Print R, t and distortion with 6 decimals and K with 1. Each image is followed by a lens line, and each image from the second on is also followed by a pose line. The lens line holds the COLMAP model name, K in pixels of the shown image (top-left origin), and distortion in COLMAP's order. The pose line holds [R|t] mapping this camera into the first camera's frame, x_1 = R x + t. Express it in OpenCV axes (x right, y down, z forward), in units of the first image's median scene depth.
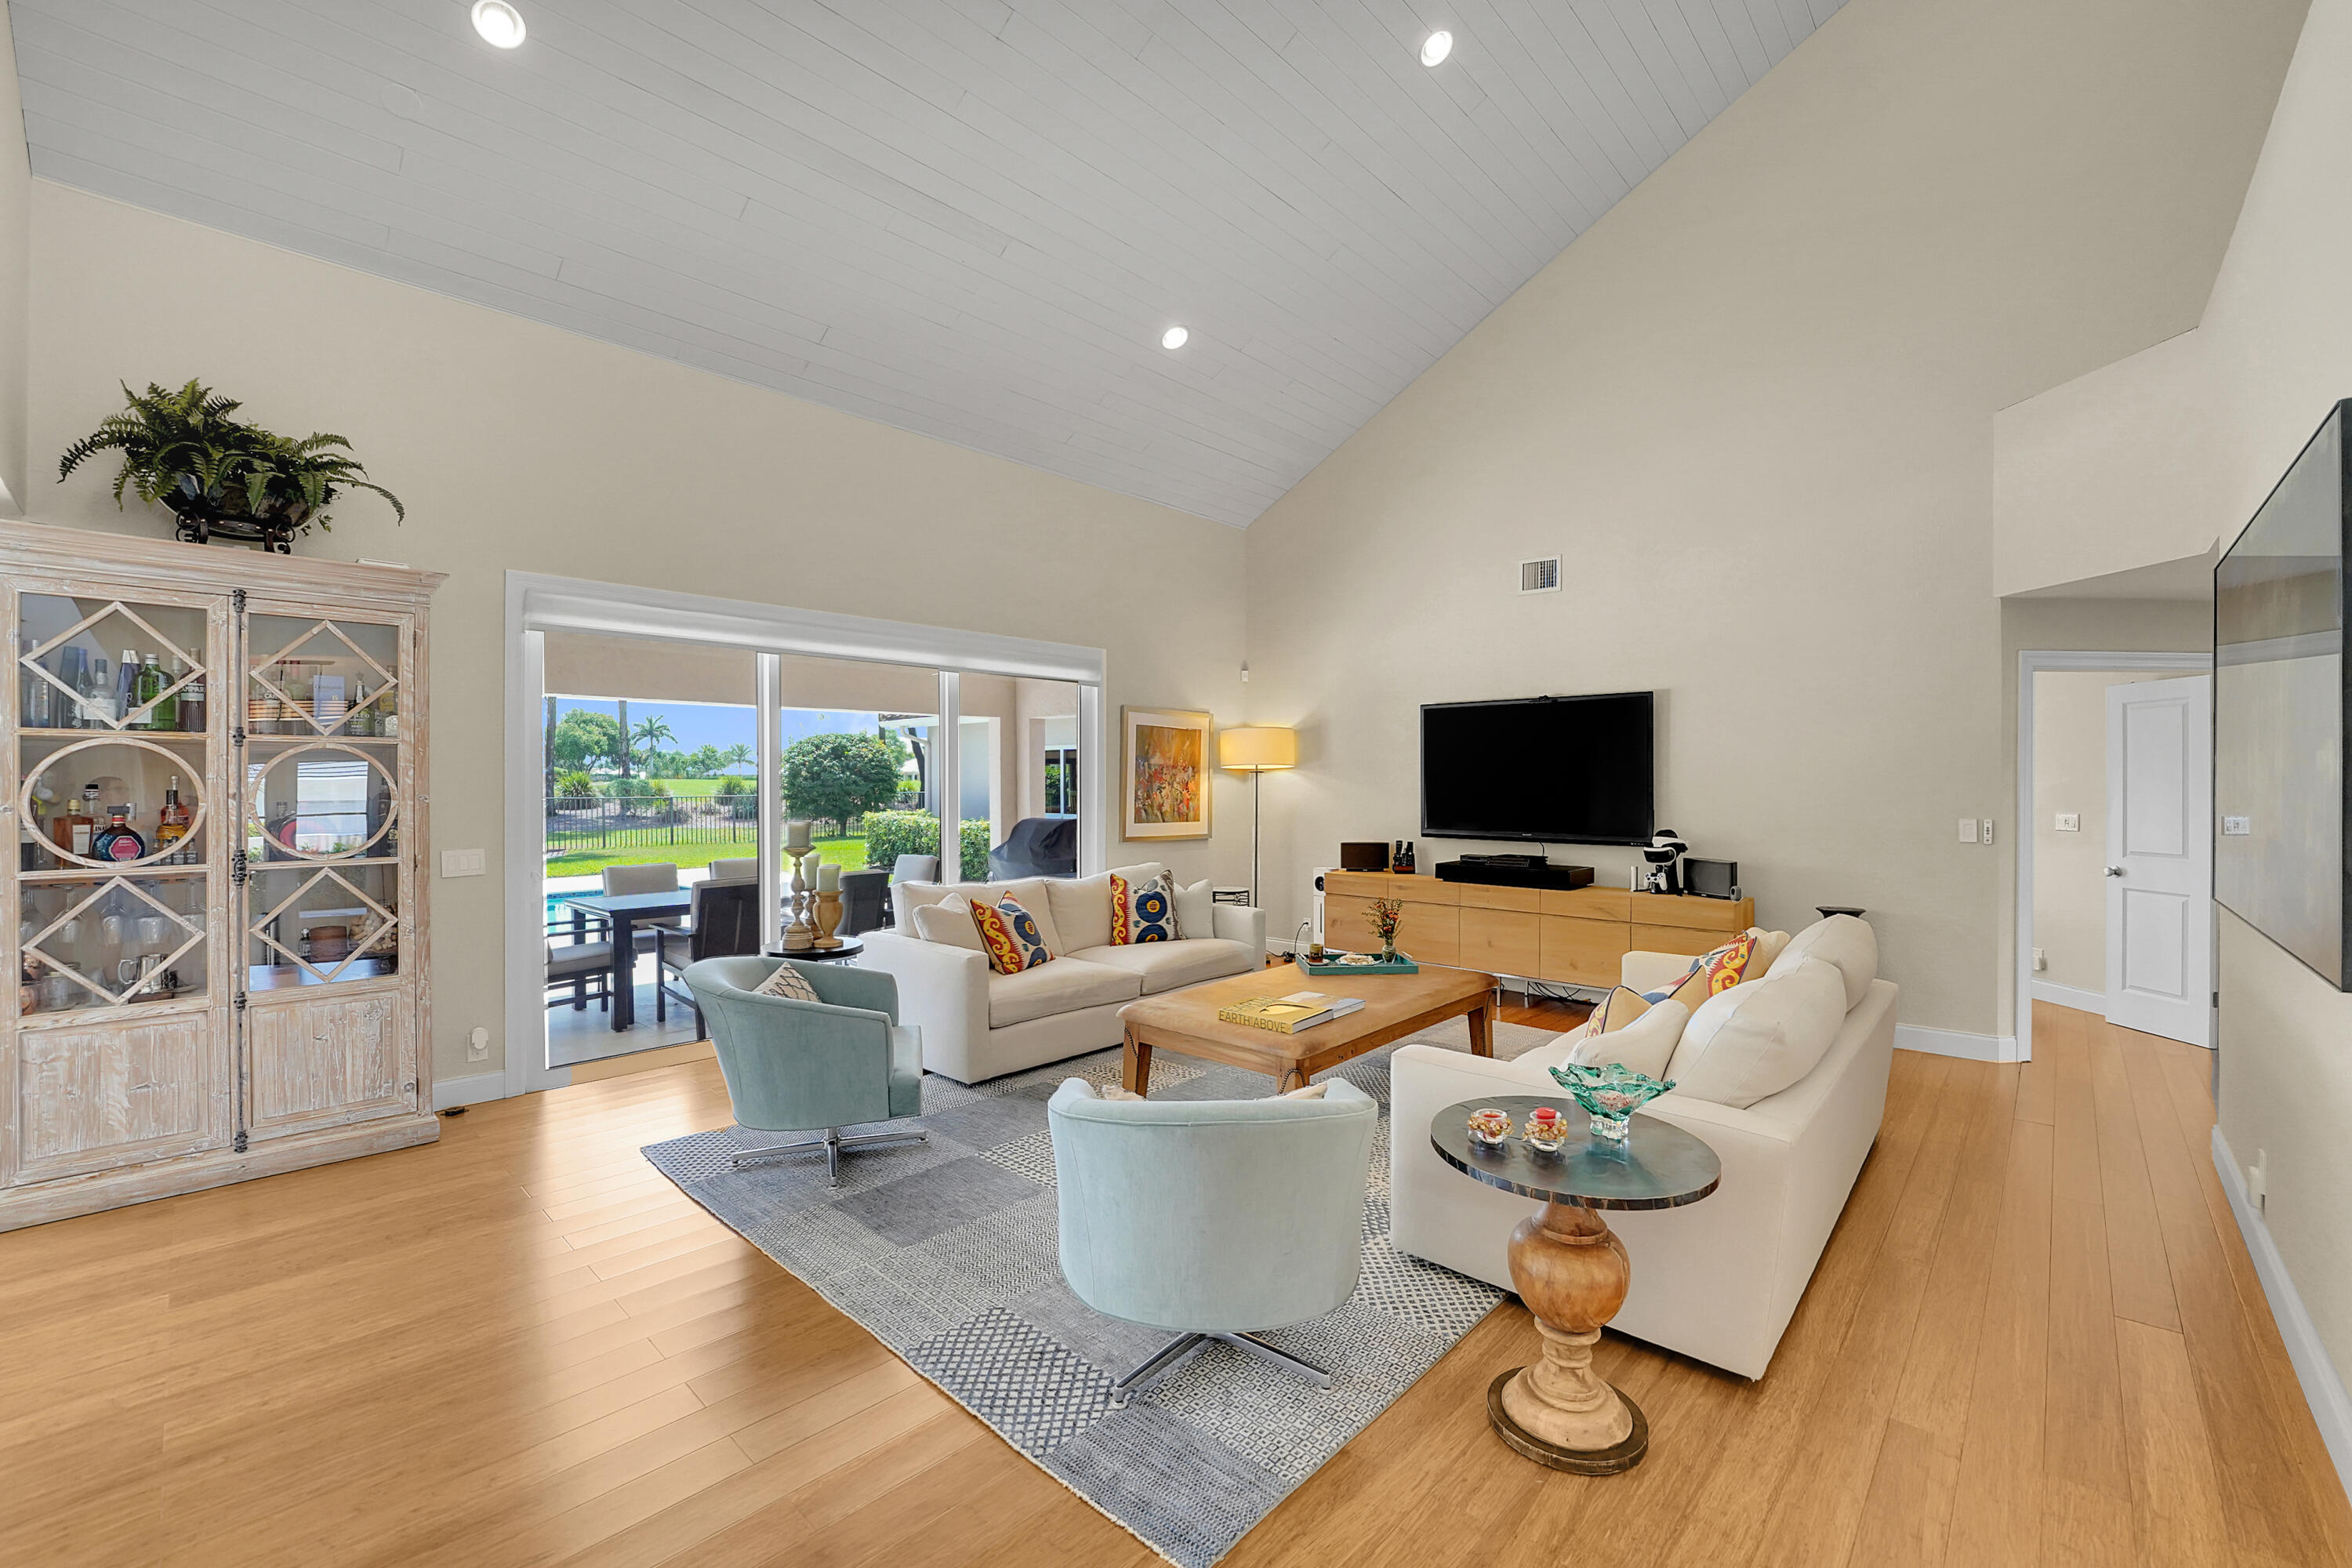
lens RADIAL K [[949.0, 0, 1159.6], [0, 949.0, 782.7], [0, 0, 1]] dist [-0.032564, 0.004612]
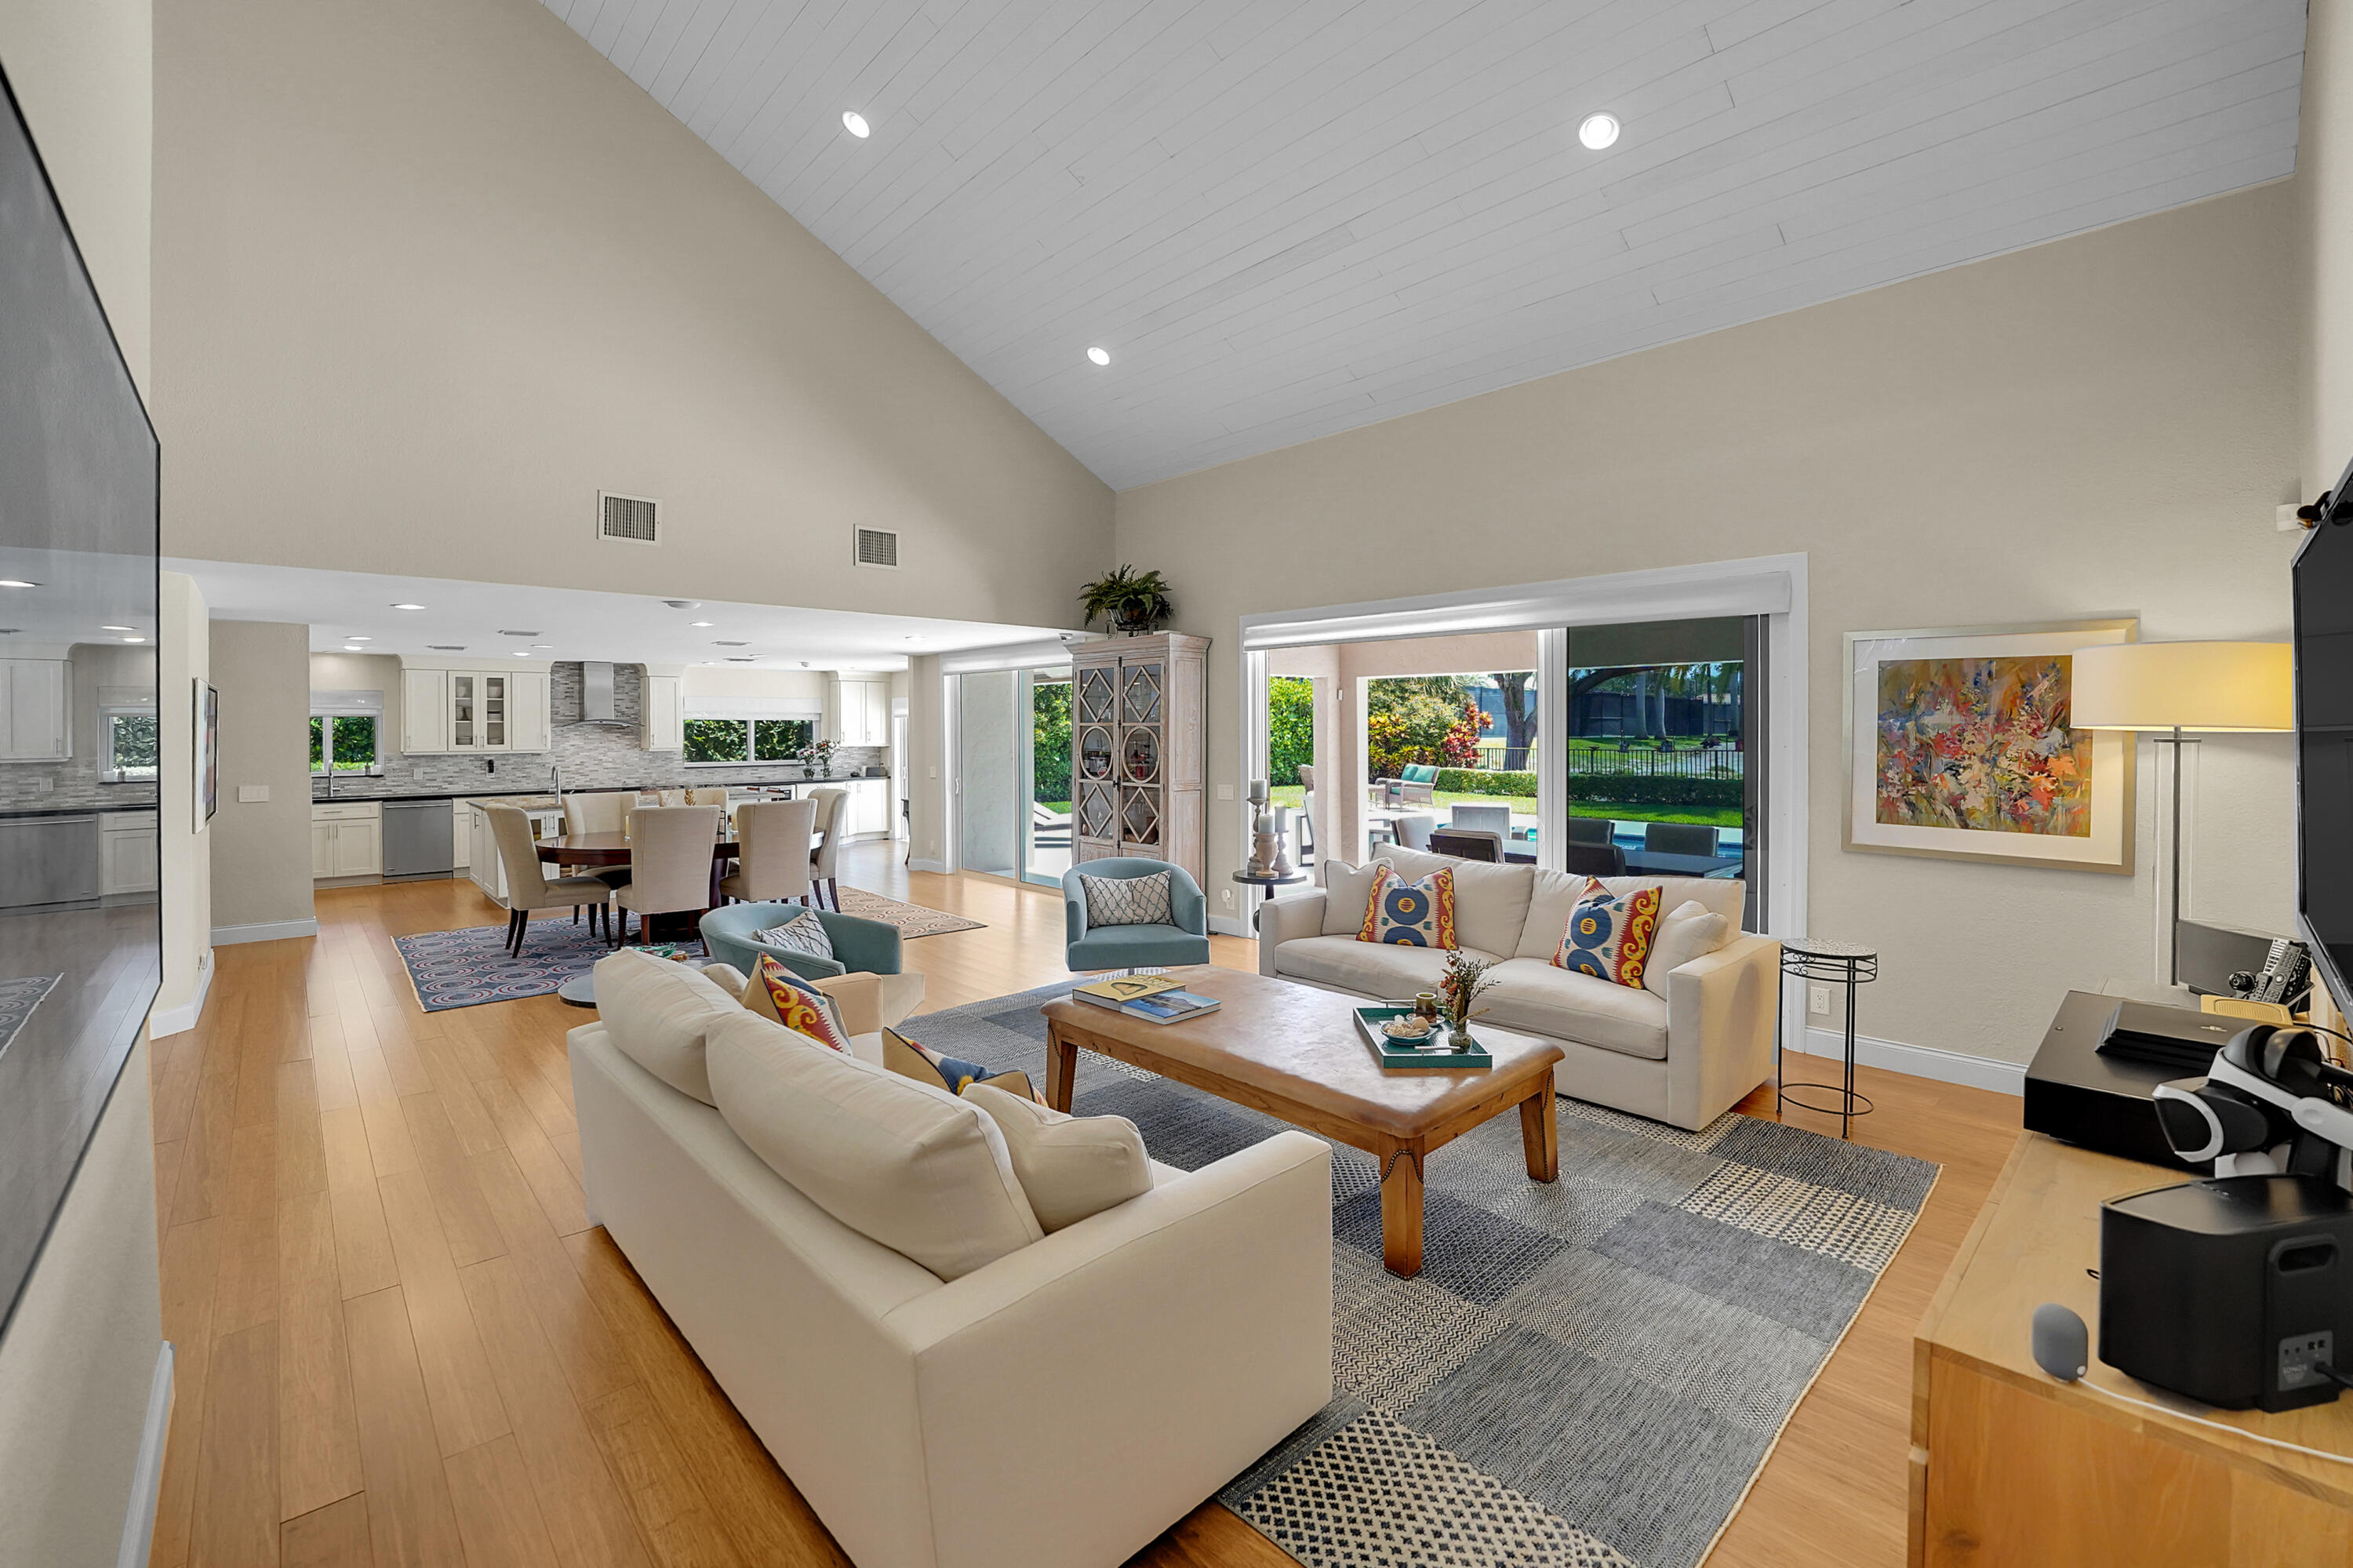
lens RADIAL K [[997.1, 0, 1174.5], [0, 997.1, 737.4], [0, 0, 1]] dist [-0.031297, 0.000114]
pose [[-0.057955, 0.011179, -0.998257, 1.197233], [0.002587, 0.999936, 0.011047, -0.038869], [0.998316, -0.001942, -0.057981, 1.113658]]
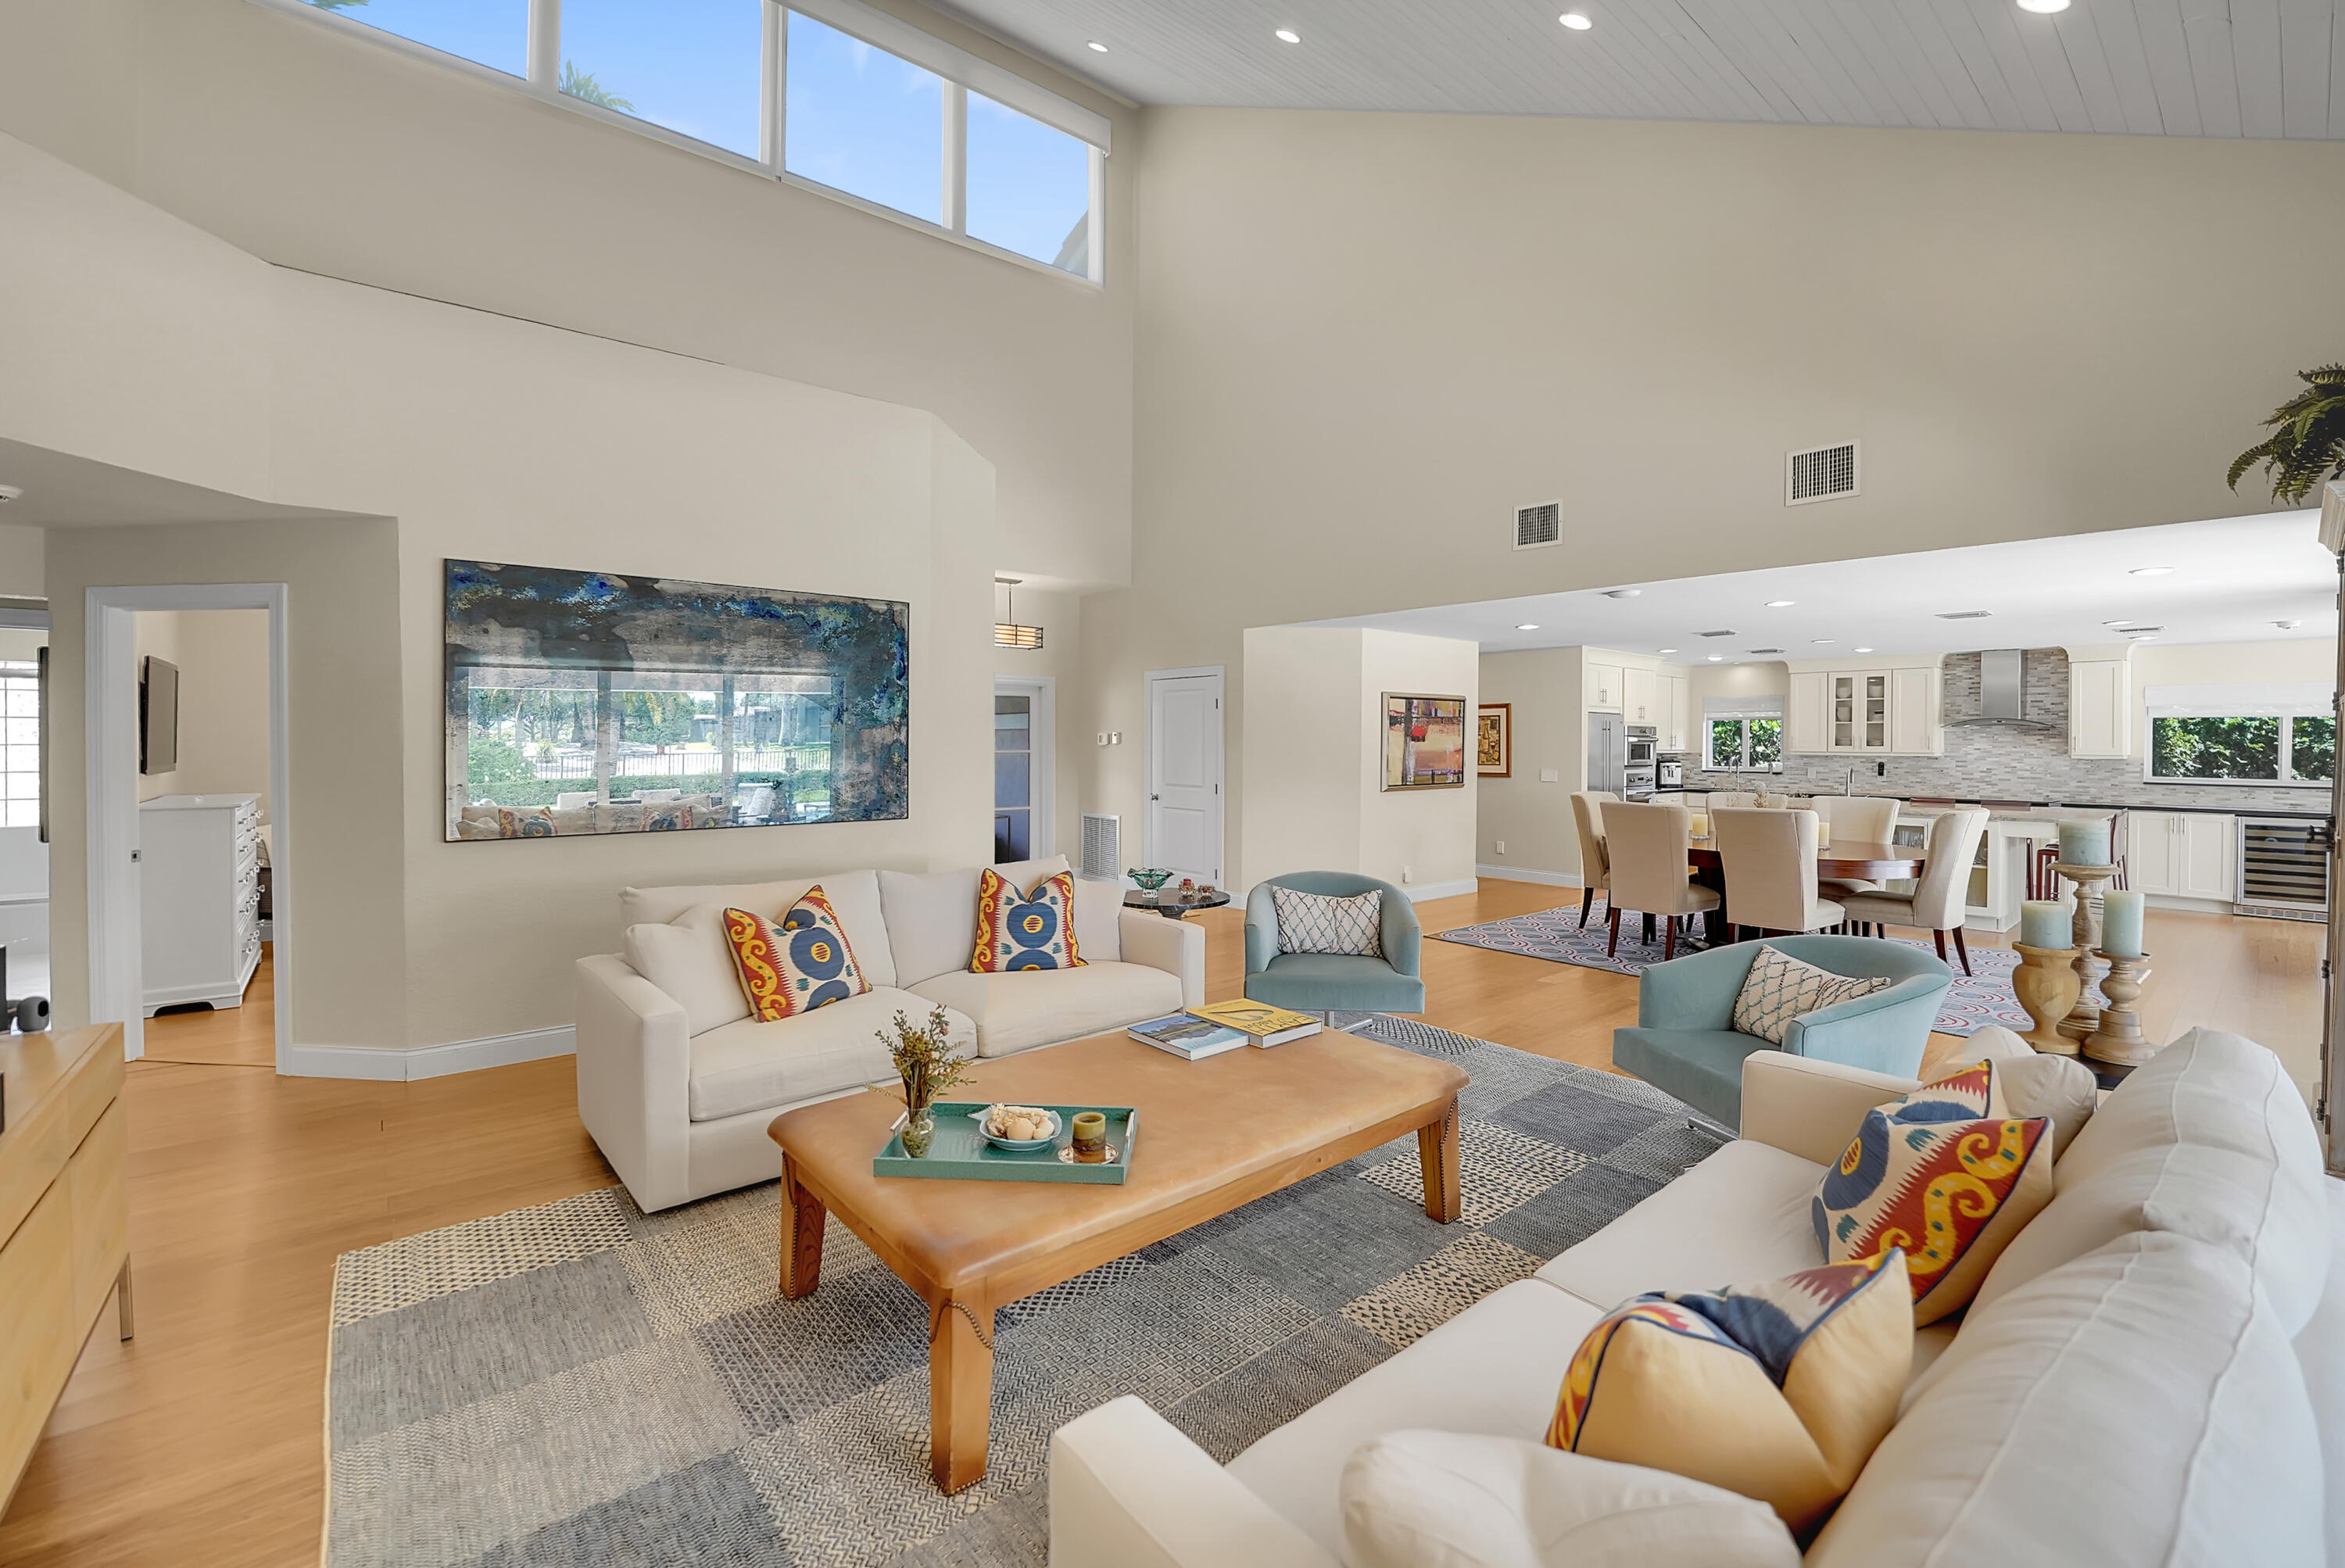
lens RADIAL K [[982.1, 0, 1174.0], [0, 982.1, 748.9], [0, 0, 1]] dist [-0.024058, 0.000397]
pose [[-0.994048, -0.004201, 0.108864, 0.097680], [-0.003061, 0.999939, 0.010636, -0.006539], [-0.108902, 0.010240, -0.994000, 1.888495]]
